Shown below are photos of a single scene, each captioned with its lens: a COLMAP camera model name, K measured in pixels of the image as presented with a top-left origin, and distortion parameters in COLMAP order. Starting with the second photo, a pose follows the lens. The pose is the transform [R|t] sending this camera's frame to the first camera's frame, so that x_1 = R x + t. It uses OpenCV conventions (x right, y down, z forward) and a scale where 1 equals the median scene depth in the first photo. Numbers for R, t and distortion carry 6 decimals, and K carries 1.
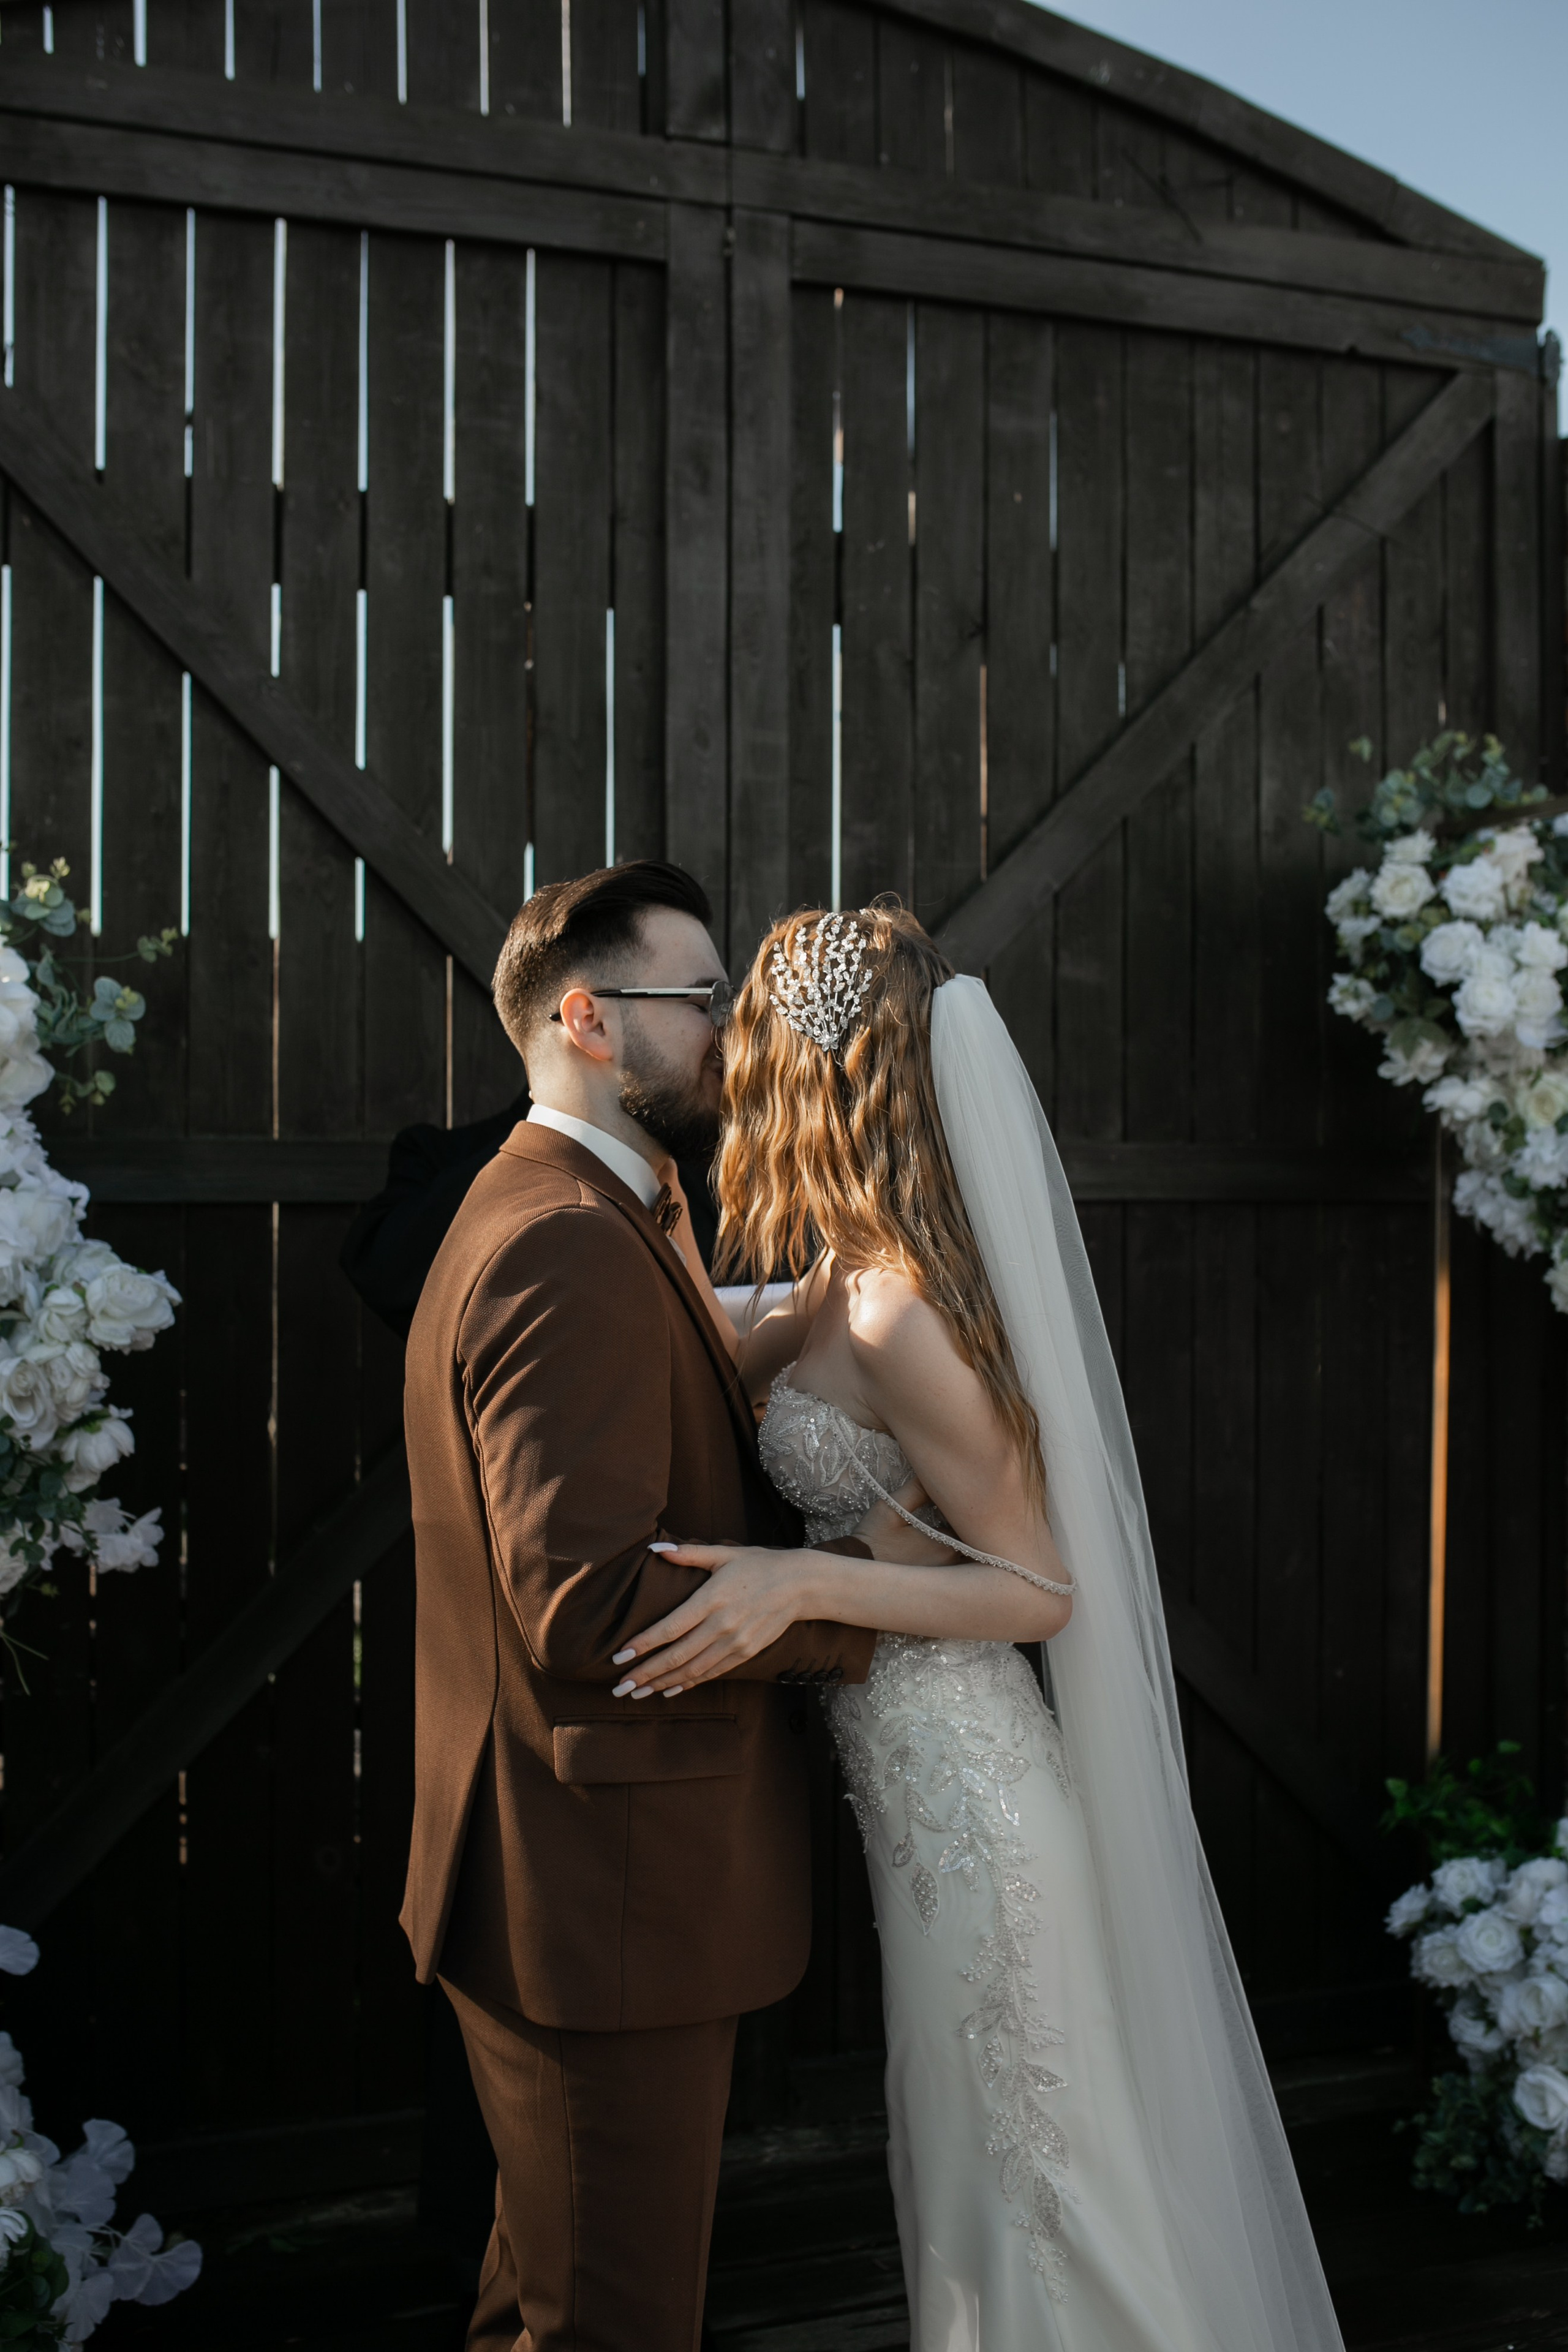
lens RADIAL K [[2251.1, 0, 777.8], [0, 2251.1, 1172.4], [0, 0, 1]] dist [-0.064972, 0.095333]
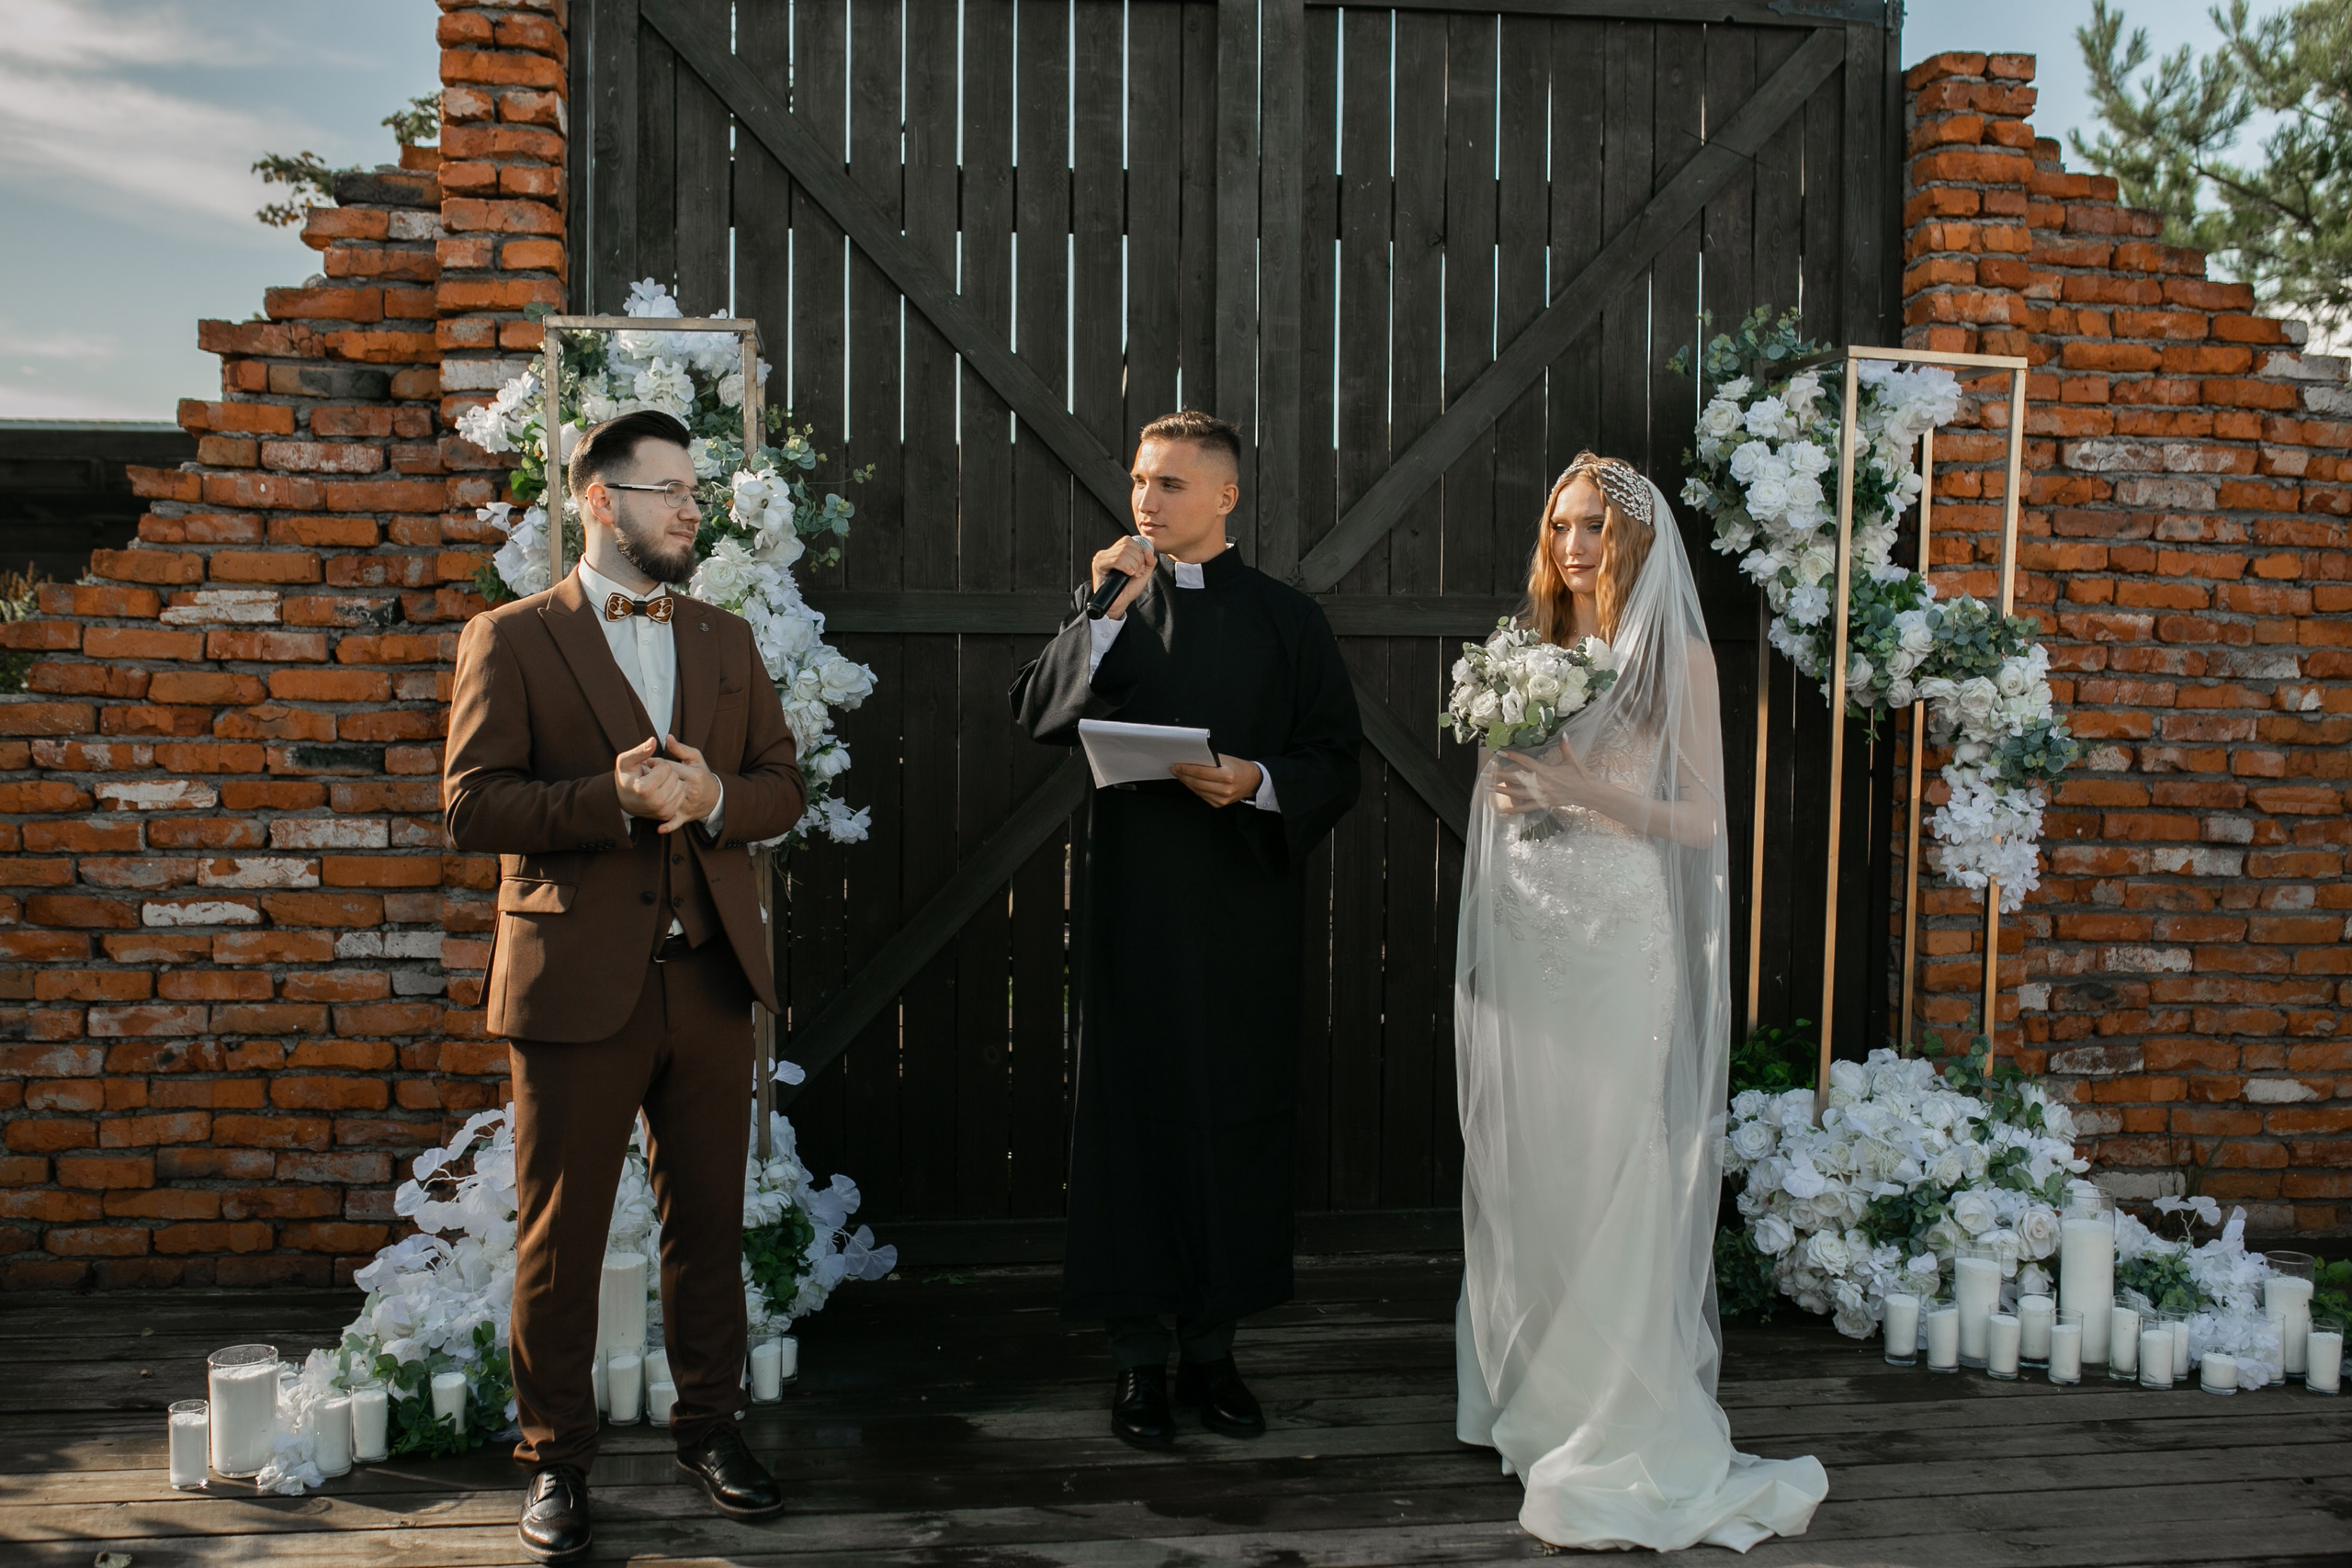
lens RADIAL K [[2250.8, 0, 1182.5], [0, 2250.8, 777.7], [0, 0, 1]] dist [-0.064972, 0.095333]
pose [[0.980733, 0.014103, -0.194843, 0.222566], [-0.004091, 0.998655, 0.051693, 0.030577], [0.195310, -0.049900, 0.979471, -0.479700]]
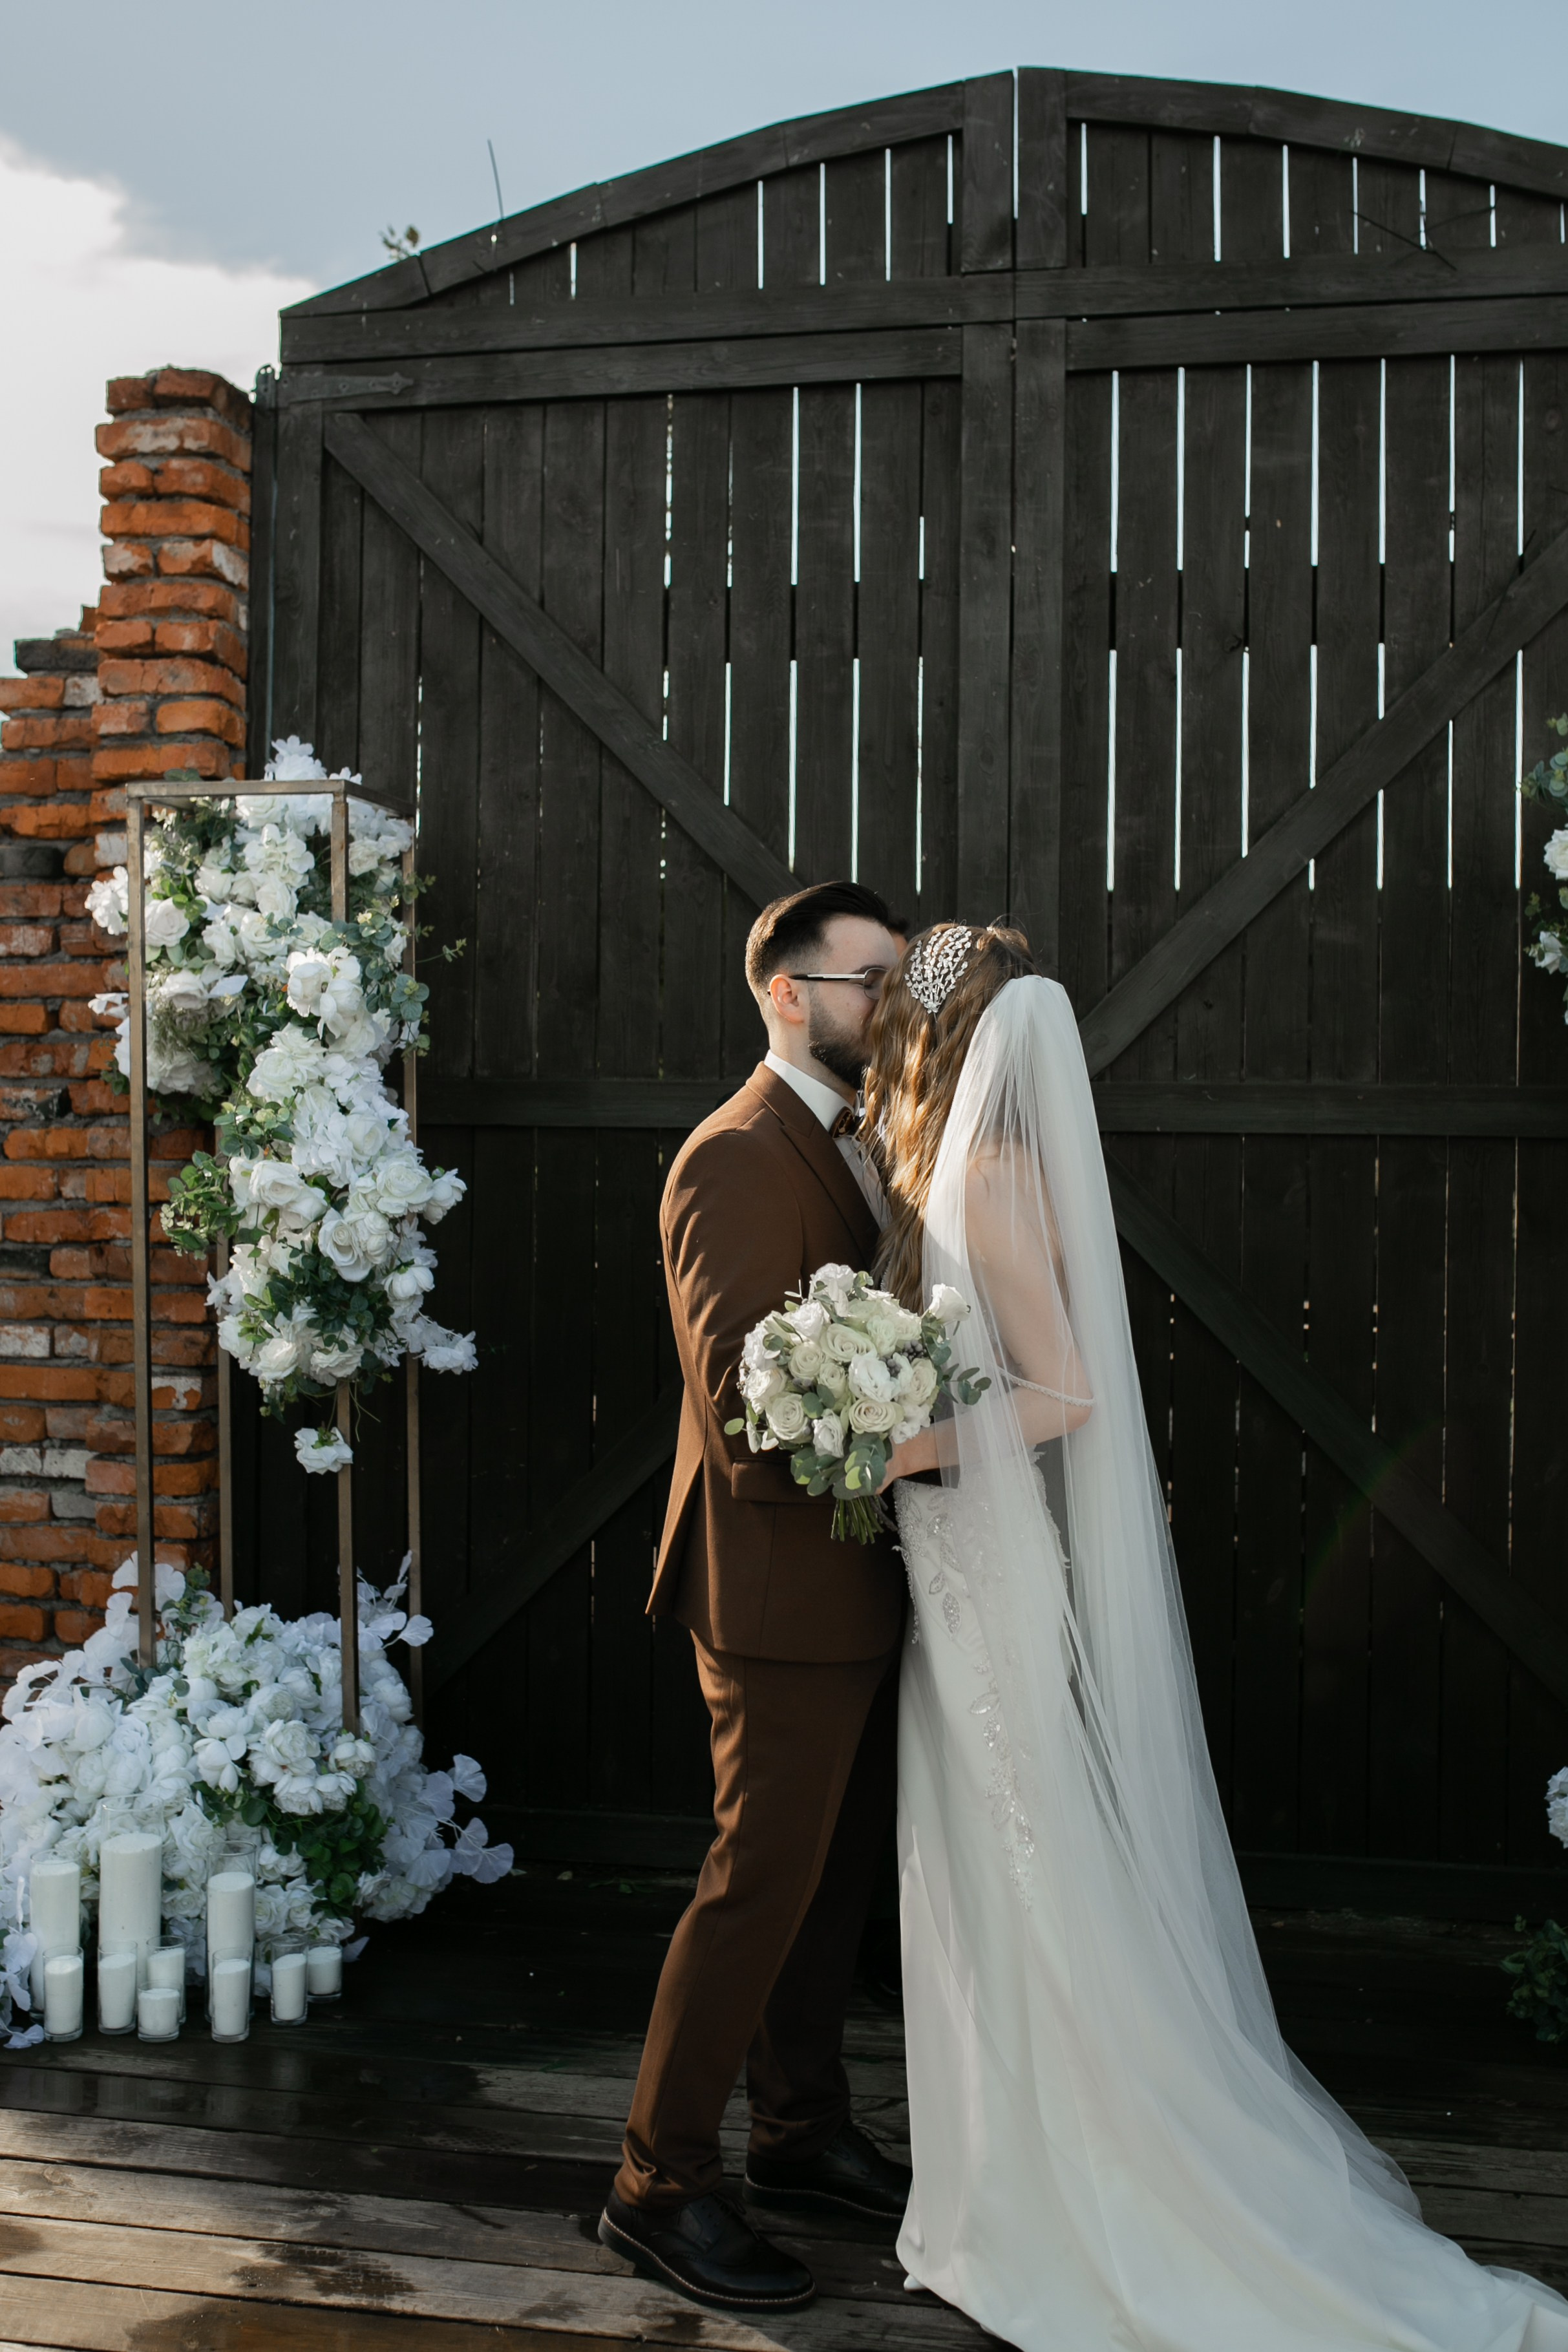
lens RADIAL K [[2443.1, 0, 758.9], [0, 2443.1, 1131.9], [0, 0, 1]] dist [-0.073189, 0.112173]
pose [[0.871390, 0.008999, -0.490508, 0.516615], [-0.006956, 0.999958, 0.005989, 0.006104], [0.490541, -0.001807, 0.871416, -0.232267]]
